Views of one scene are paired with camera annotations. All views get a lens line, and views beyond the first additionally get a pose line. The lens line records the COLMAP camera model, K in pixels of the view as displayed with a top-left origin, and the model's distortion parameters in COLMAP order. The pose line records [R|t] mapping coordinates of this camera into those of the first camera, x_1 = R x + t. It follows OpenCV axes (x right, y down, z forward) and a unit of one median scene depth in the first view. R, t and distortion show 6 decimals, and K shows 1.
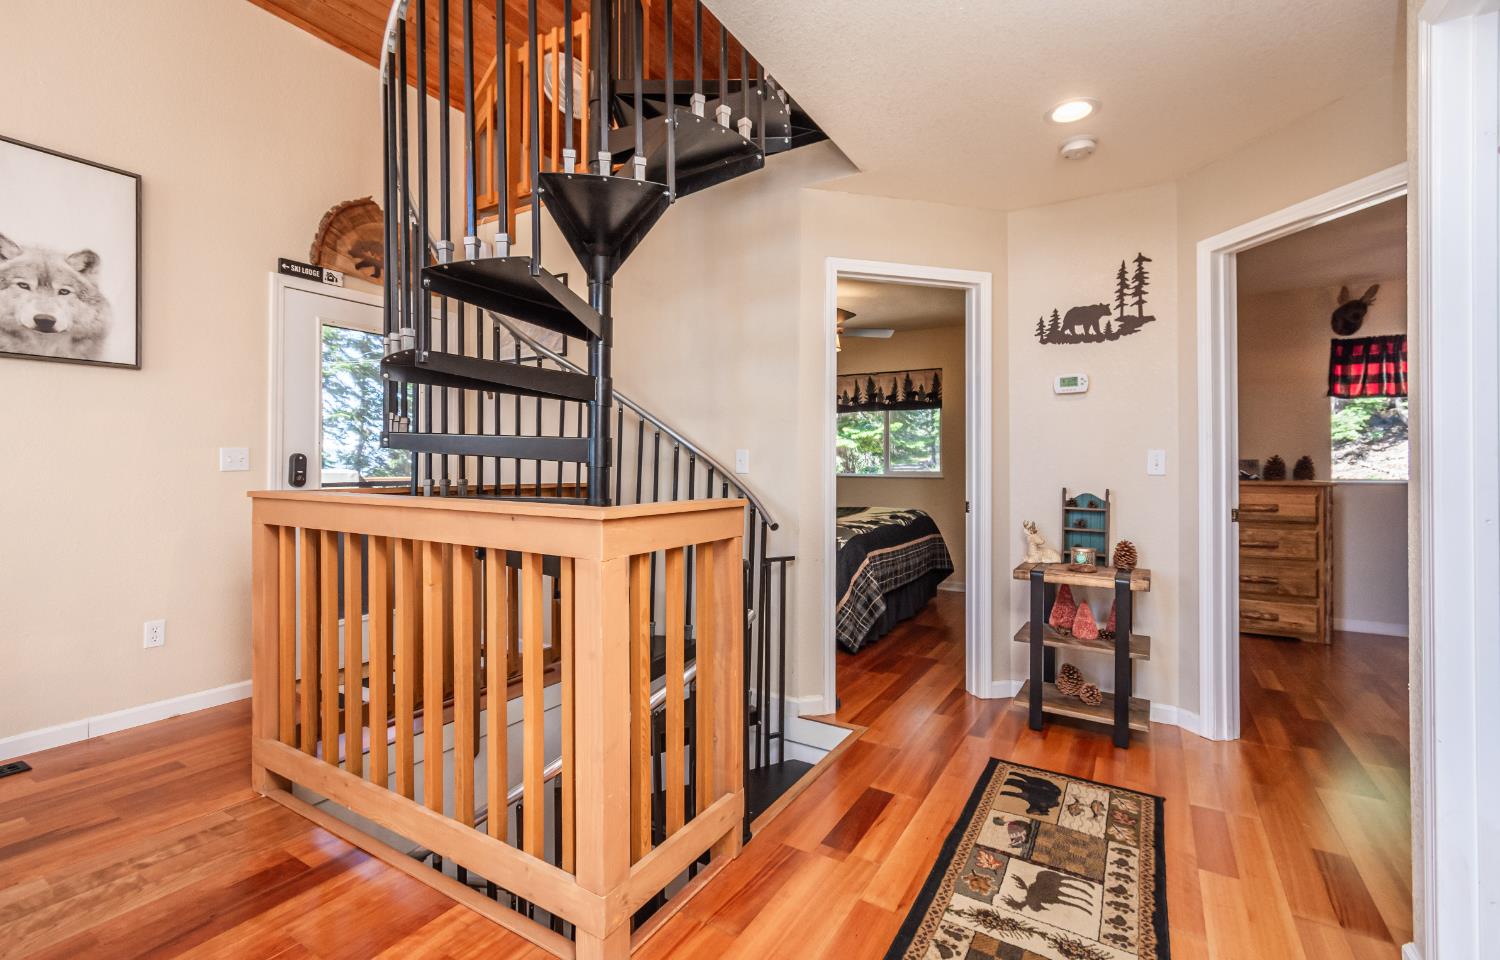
lens RADIAL K [[645.2, 0, 749.4], [0, 645.2, 470.3], [0, 0, 1]] dist [0.012152, 0.000247]
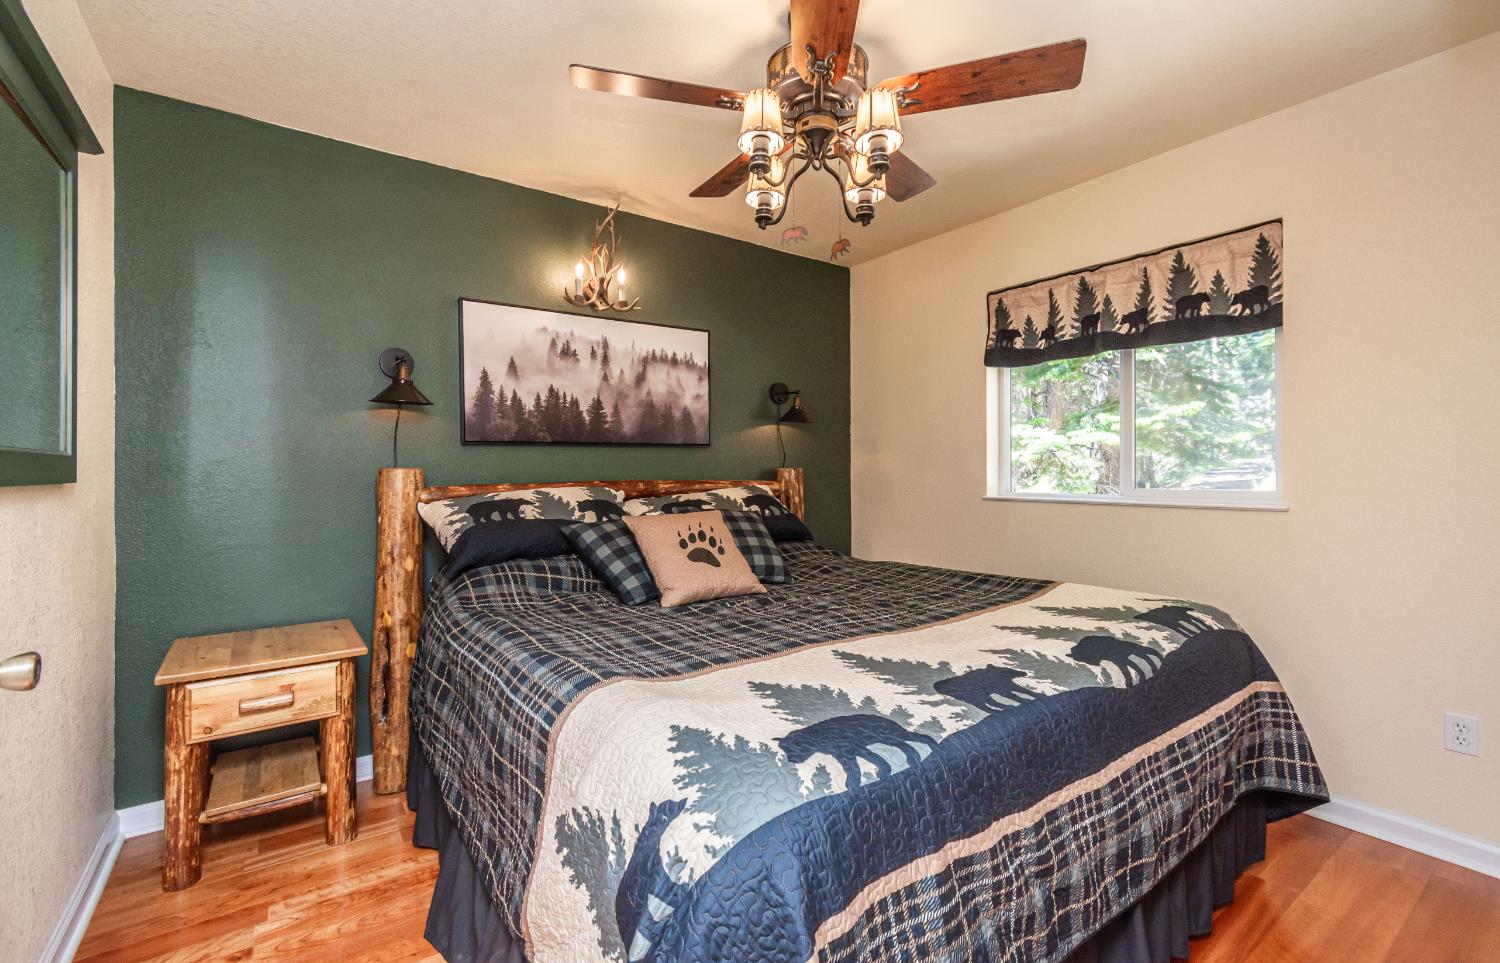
lens RADIAL K [[645.2, 0, 760.1], [0, 645.2, 478.3], [0, 0, 1]] dist [0.012152, 0.000247]
pose [[0.923734, -0.004755, -0.383004, 0.154293], [0.005773, 0.999982, 0.001510, -0.007842], [0.382990, -0.003606, 0.923745, 0.508410]]
